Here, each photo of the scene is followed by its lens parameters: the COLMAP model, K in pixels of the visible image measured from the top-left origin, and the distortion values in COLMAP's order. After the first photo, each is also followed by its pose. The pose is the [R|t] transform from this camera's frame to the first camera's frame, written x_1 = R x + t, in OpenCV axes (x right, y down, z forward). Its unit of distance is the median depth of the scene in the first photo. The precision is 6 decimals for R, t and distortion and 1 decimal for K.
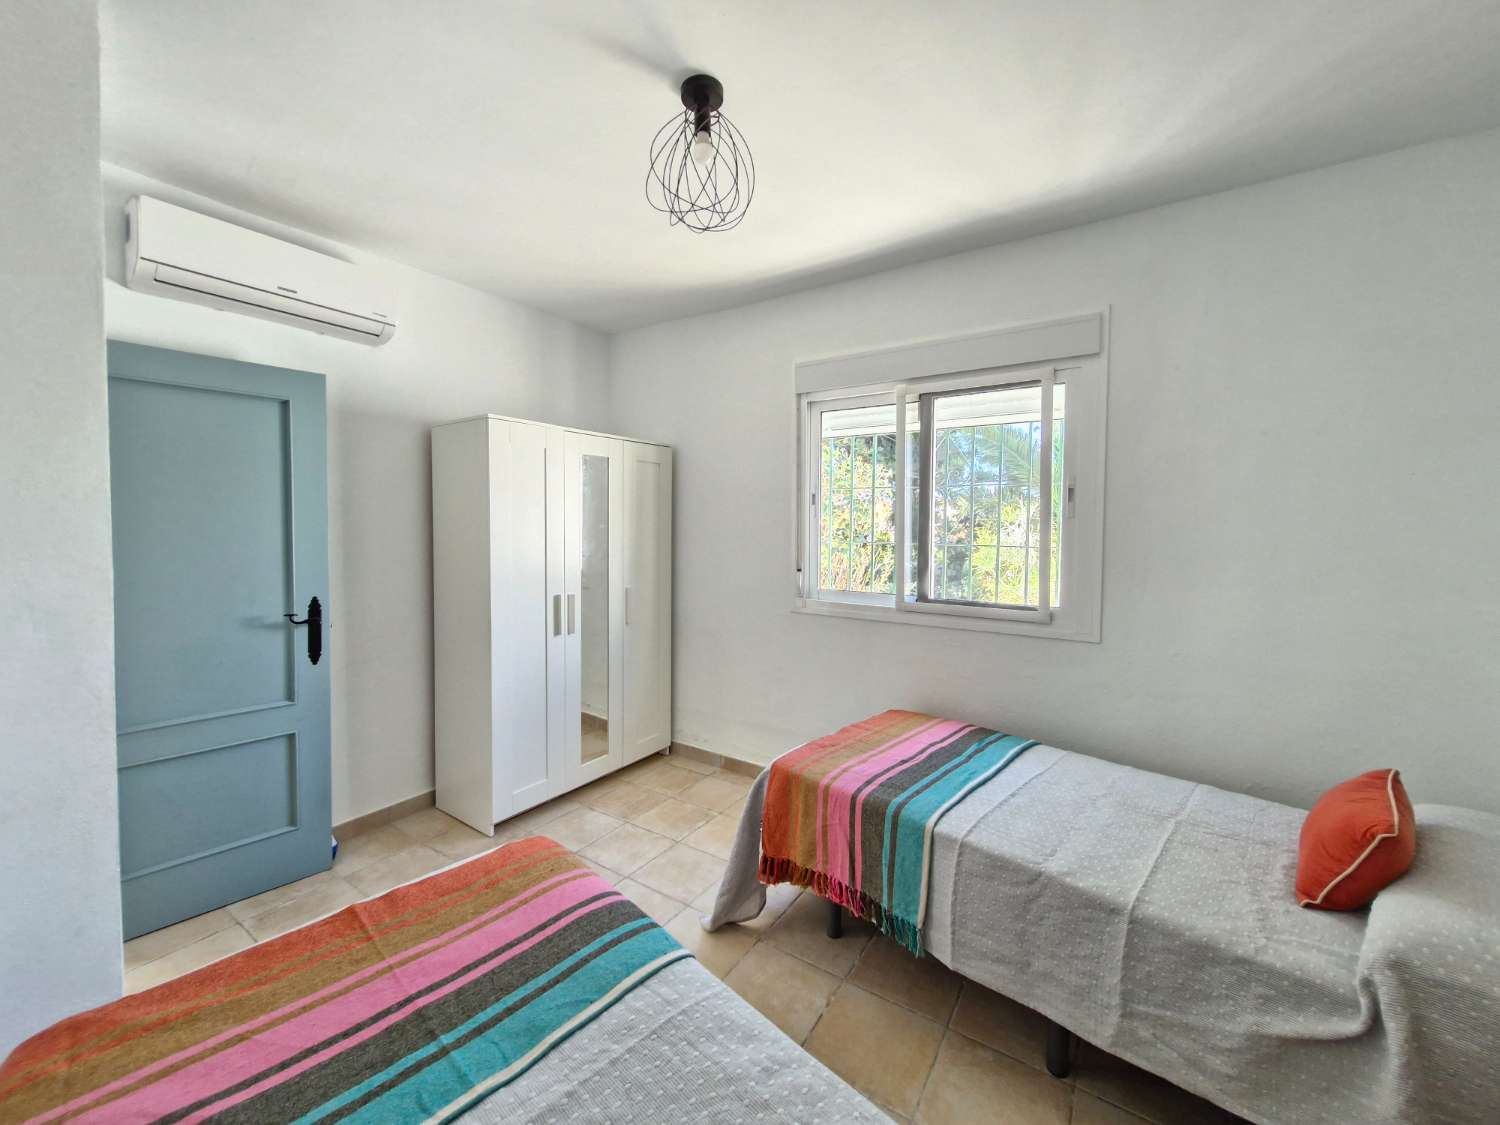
lens RADIAL K [[591.5, 0, 757.3], [0, 591.5, 547.1], [0, 0, 1]] dist [0.000944, -0.000708]
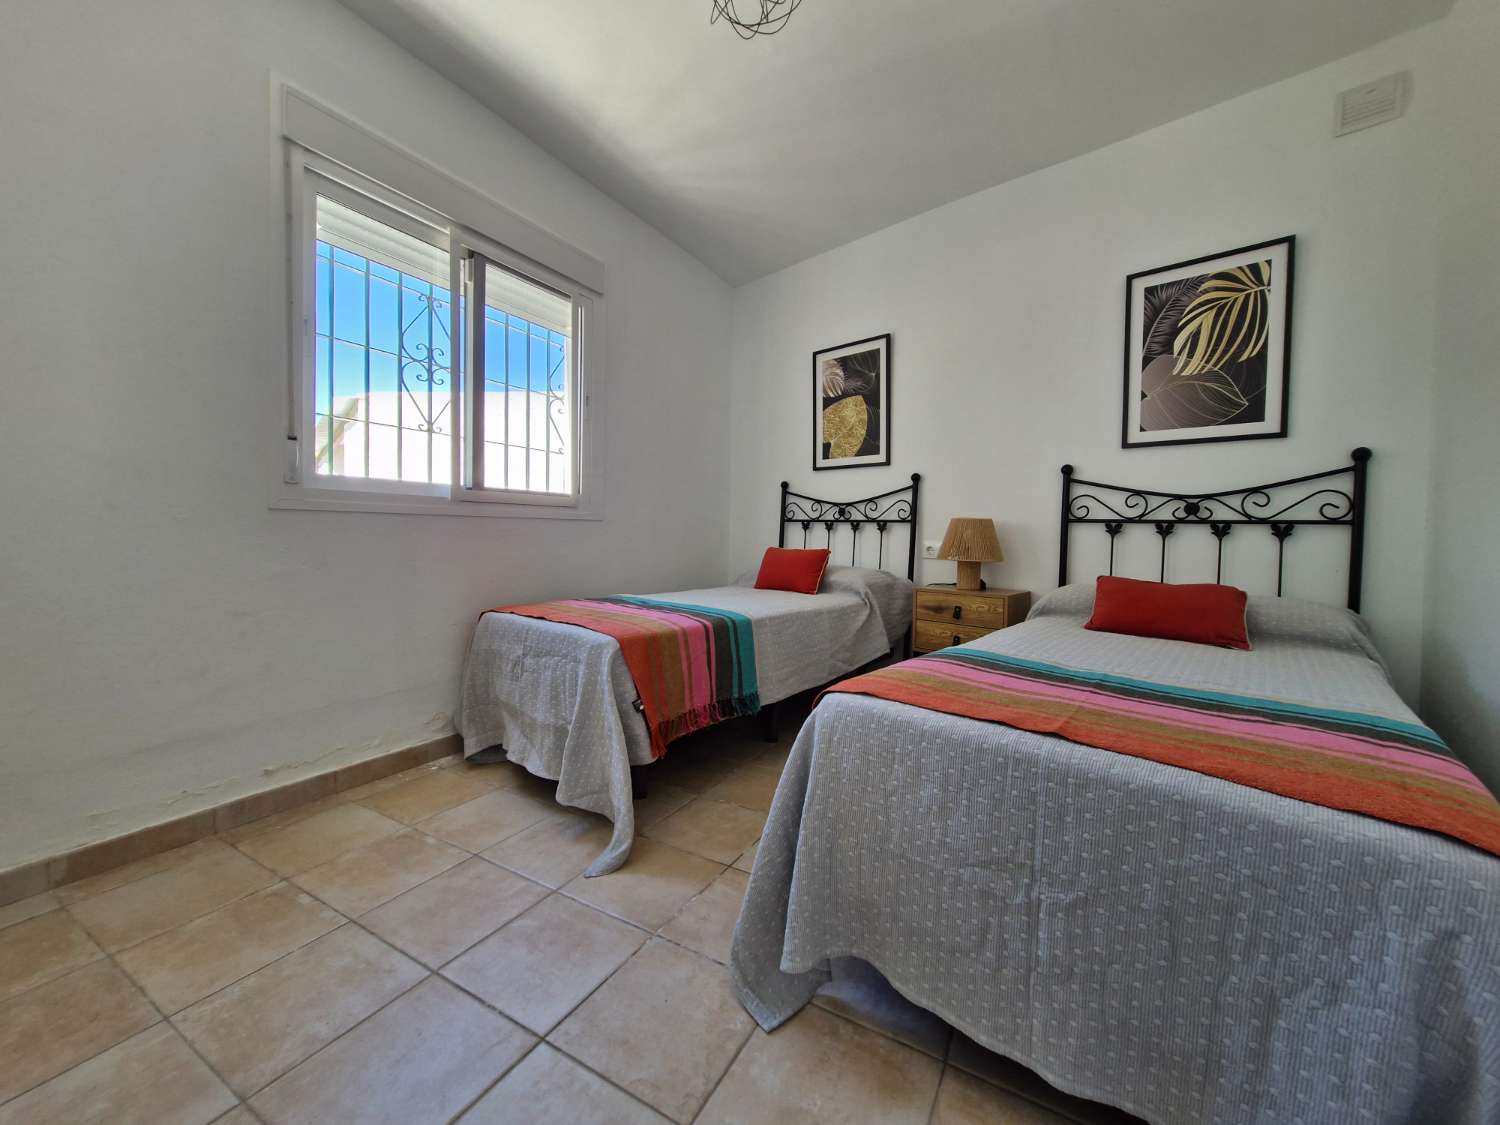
lens RADIAL K [[589.2, 0, 755.9], [0, 589.2, 546.0], [0, 0, 1]] dist [0.000579, 0.000086]
pose [[-0.067966, -0.029293, 0.997258, -0.636102], [0.025906, 0.999180, 0.031115, 0.161078], [-0.997351, 0.027950, -0.067151, 0.653139]]
